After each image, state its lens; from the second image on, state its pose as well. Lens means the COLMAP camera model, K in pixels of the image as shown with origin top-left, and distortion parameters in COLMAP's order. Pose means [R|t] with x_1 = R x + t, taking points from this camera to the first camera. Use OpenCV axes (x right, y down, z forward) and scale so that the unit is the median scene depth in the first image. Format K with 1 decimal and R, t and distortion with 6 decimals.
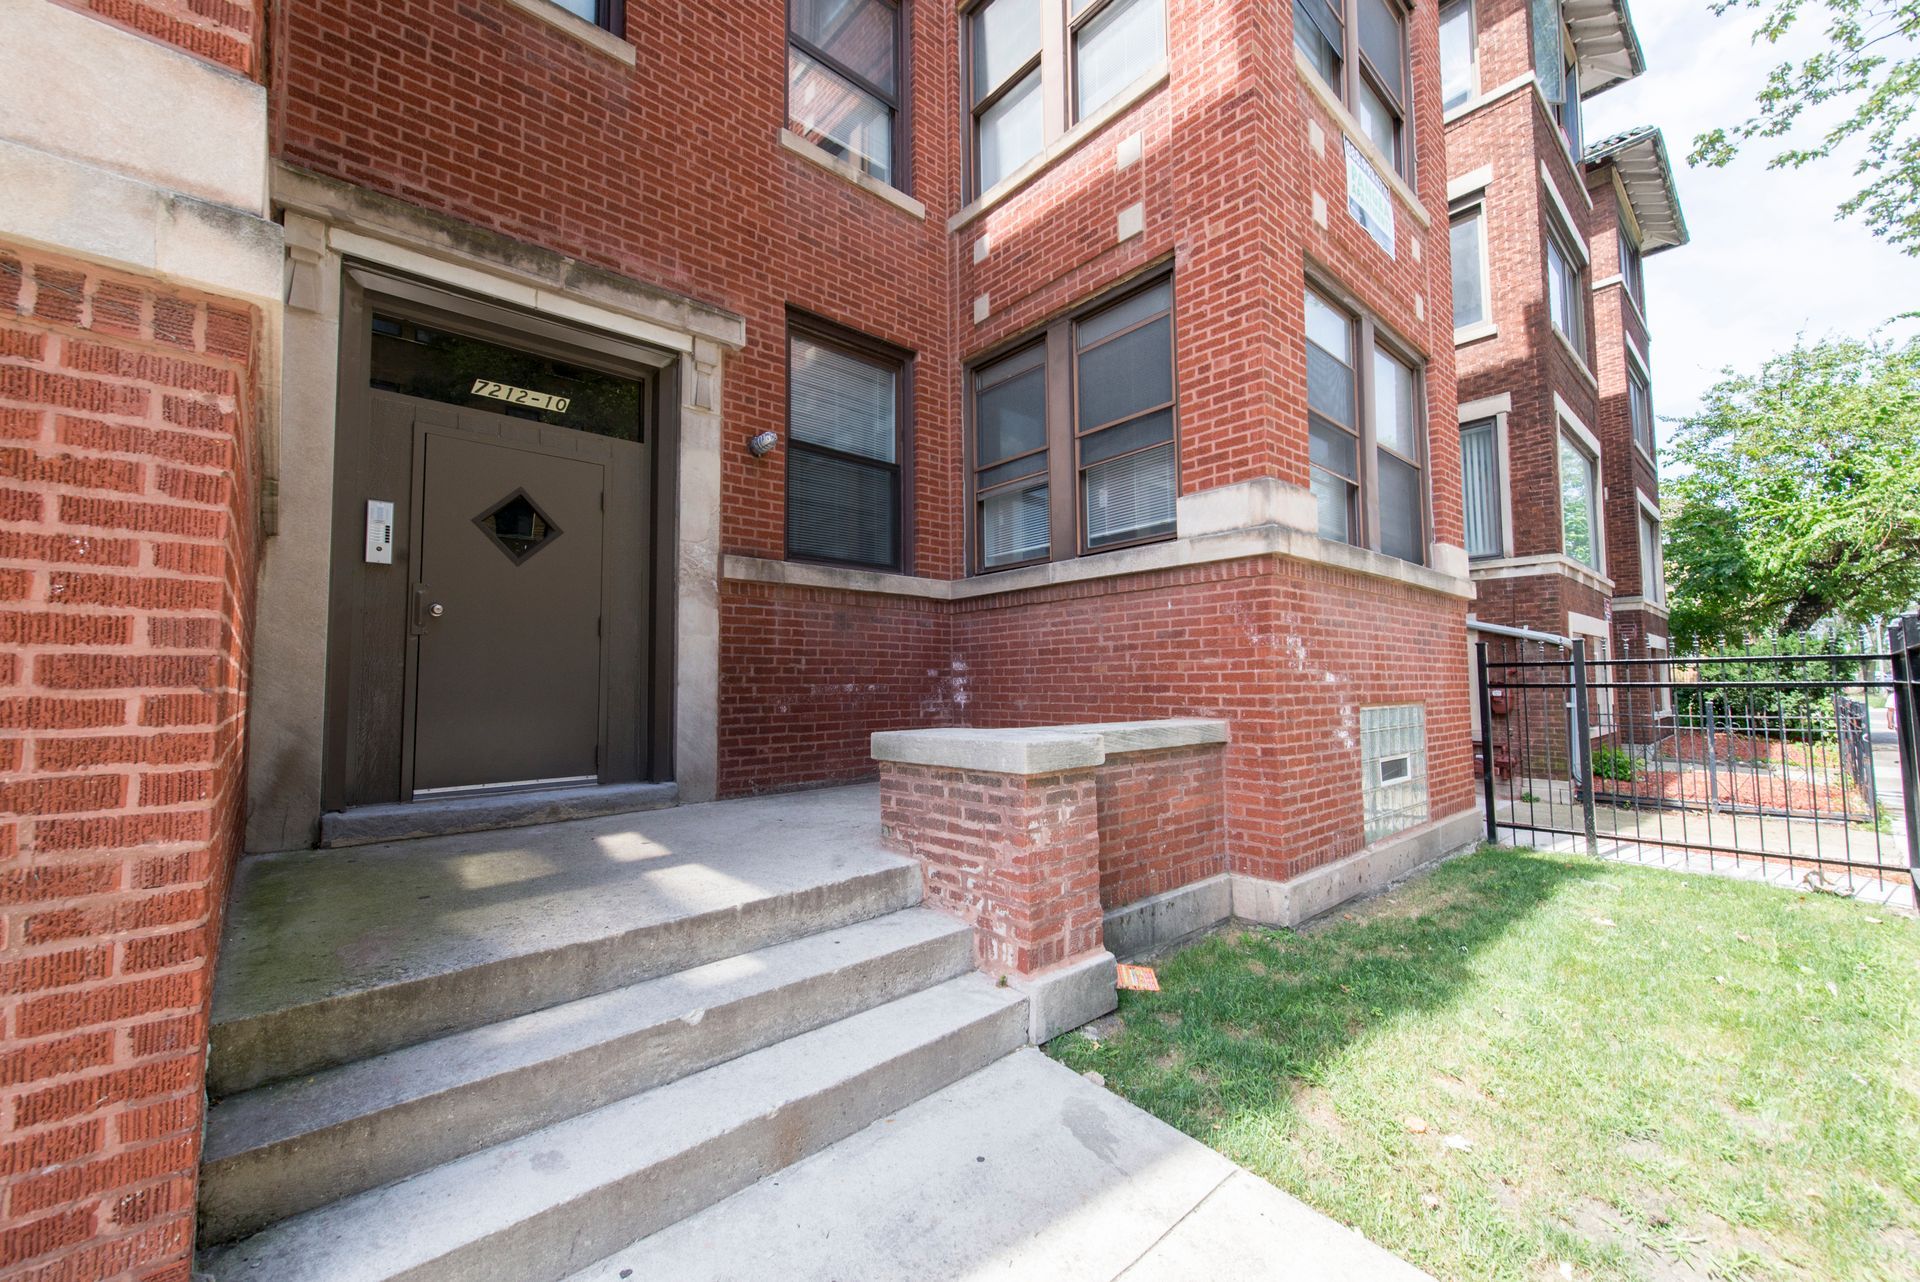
lens RADIAL K [[752.7, 0, 965.9], [0, 752.7, 638.7], [0, 0, 1]] dist [0.007751, -0.002928]
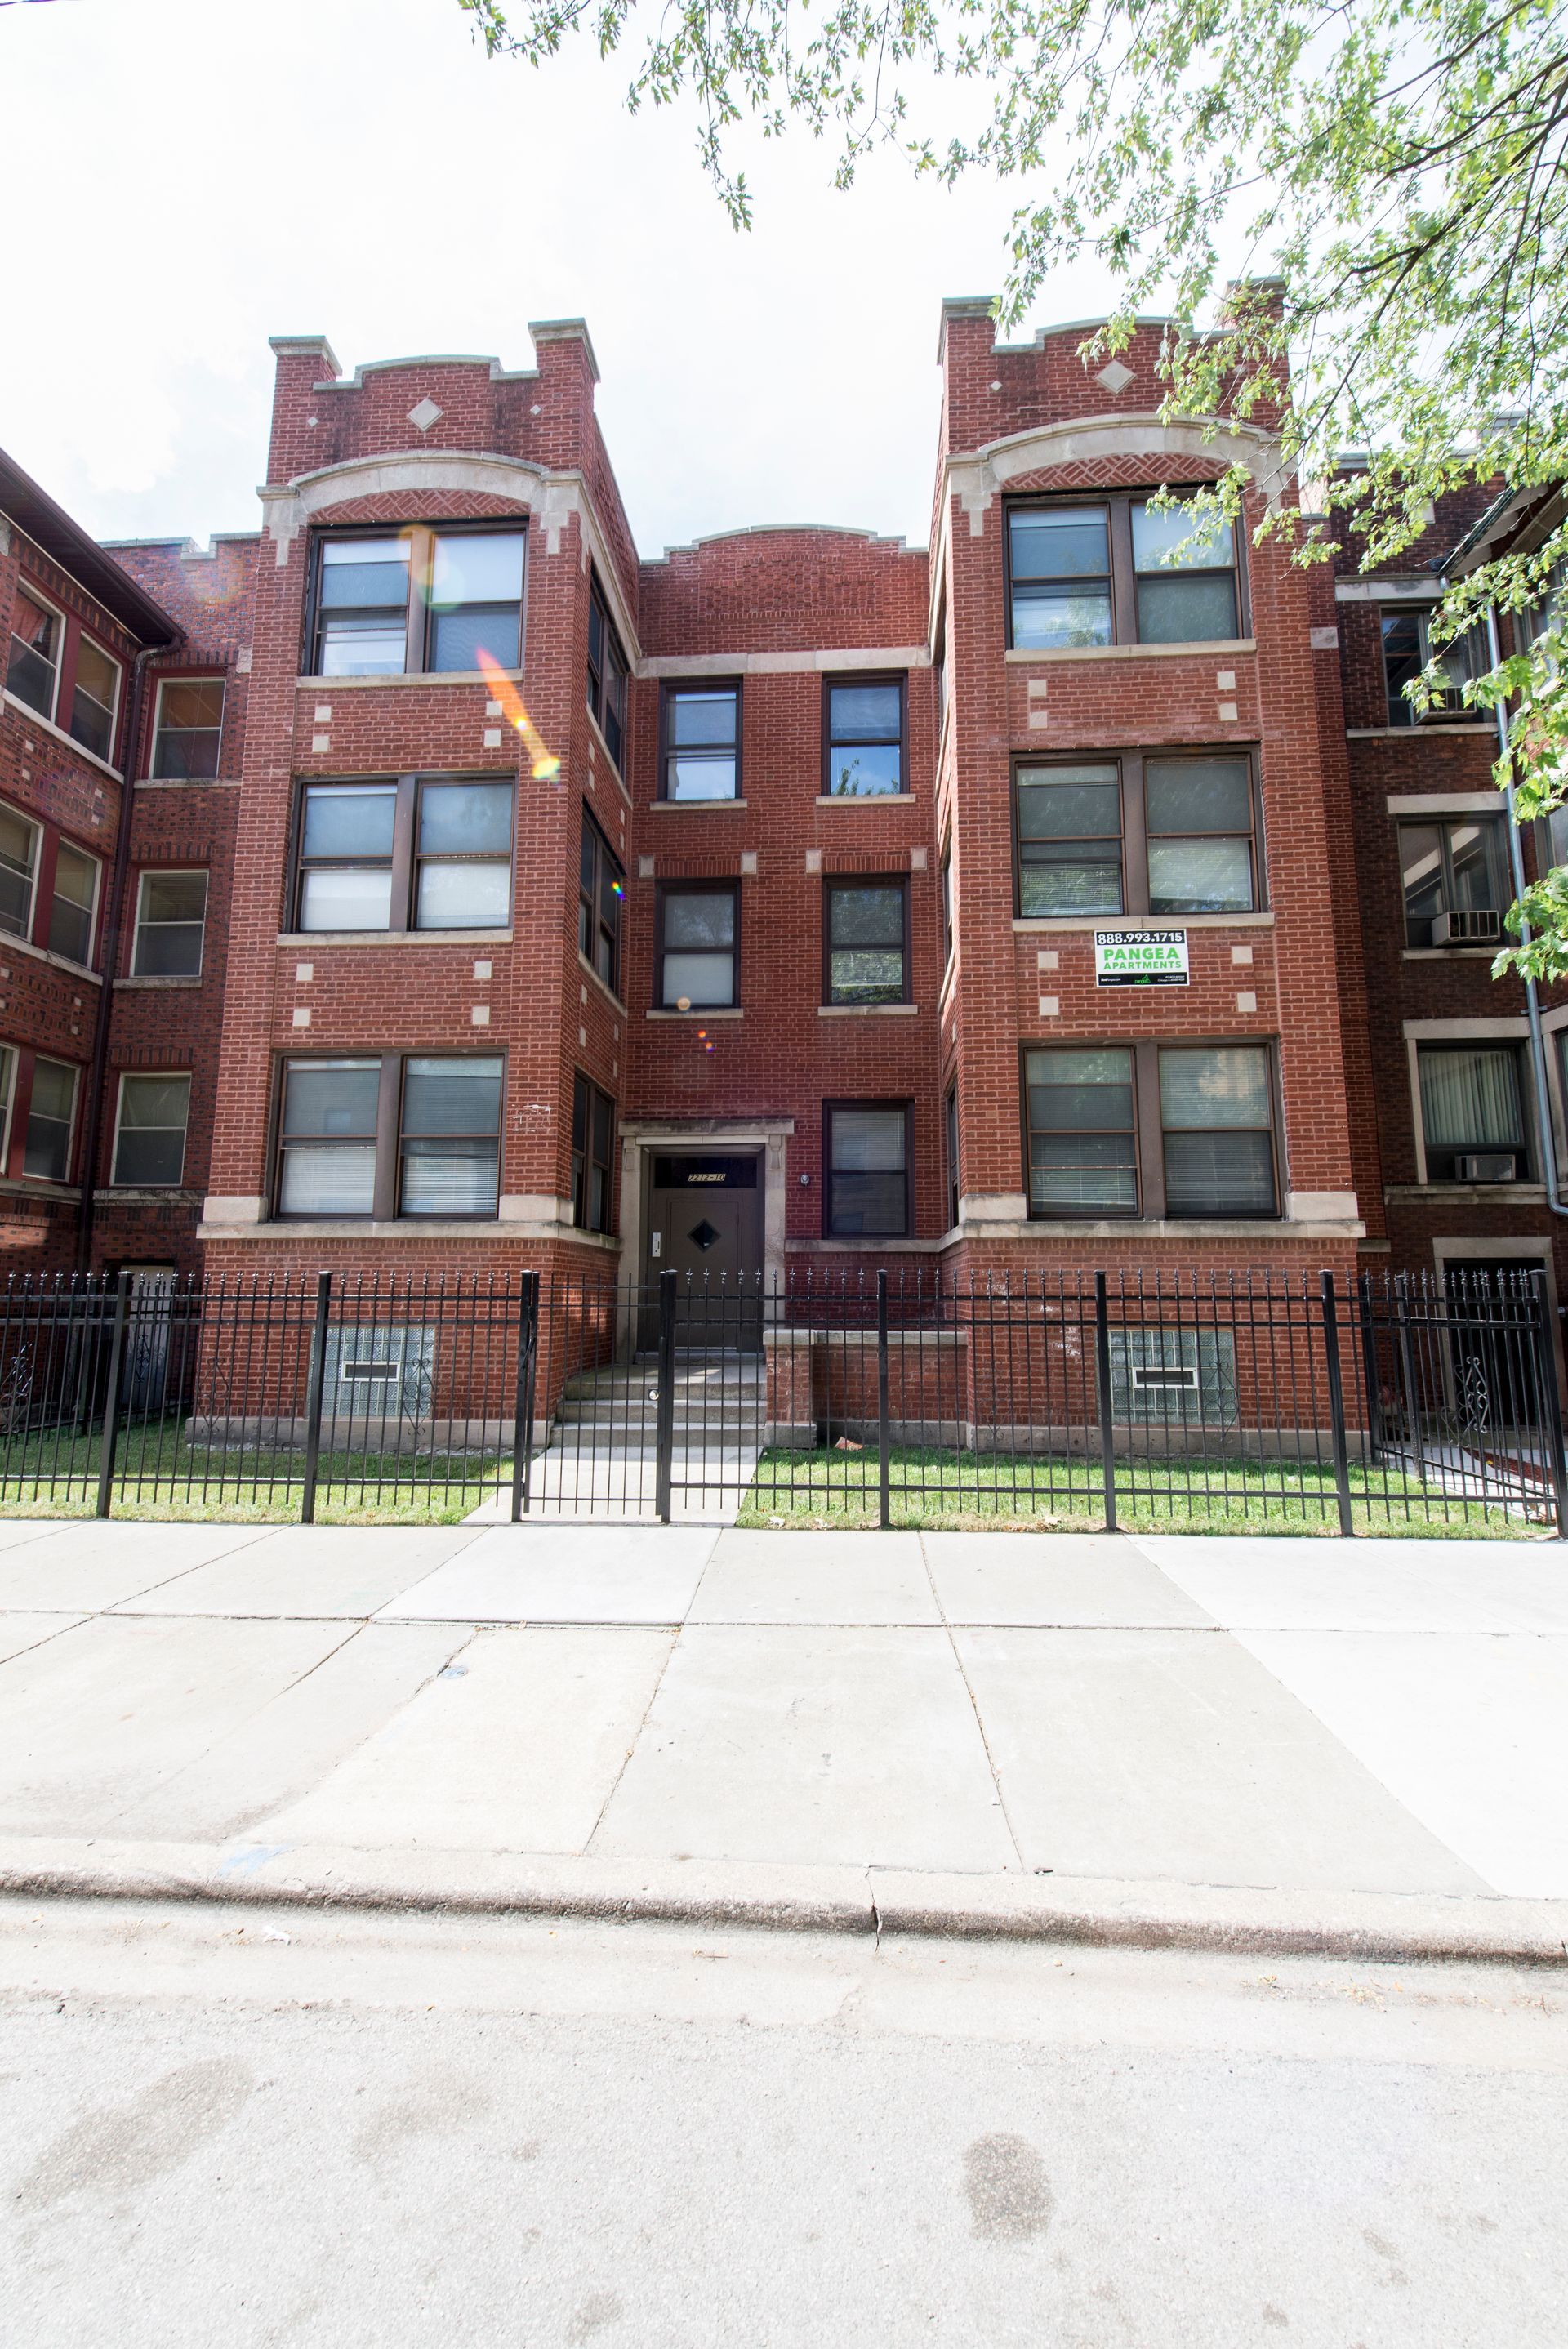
lens RADIAL K [[920.8, 0, 790.0], [0, 920.8, 1173.4], [0, 0, 1]] dist [0.007751, -0.002928]
pose [[0.694980, -0.081693, -0.714373, 1.448729], [0.031063, 0.996008, -0.083680, -0.083338], [0.718357, 0.035965, 0.694744, -0.695329]]
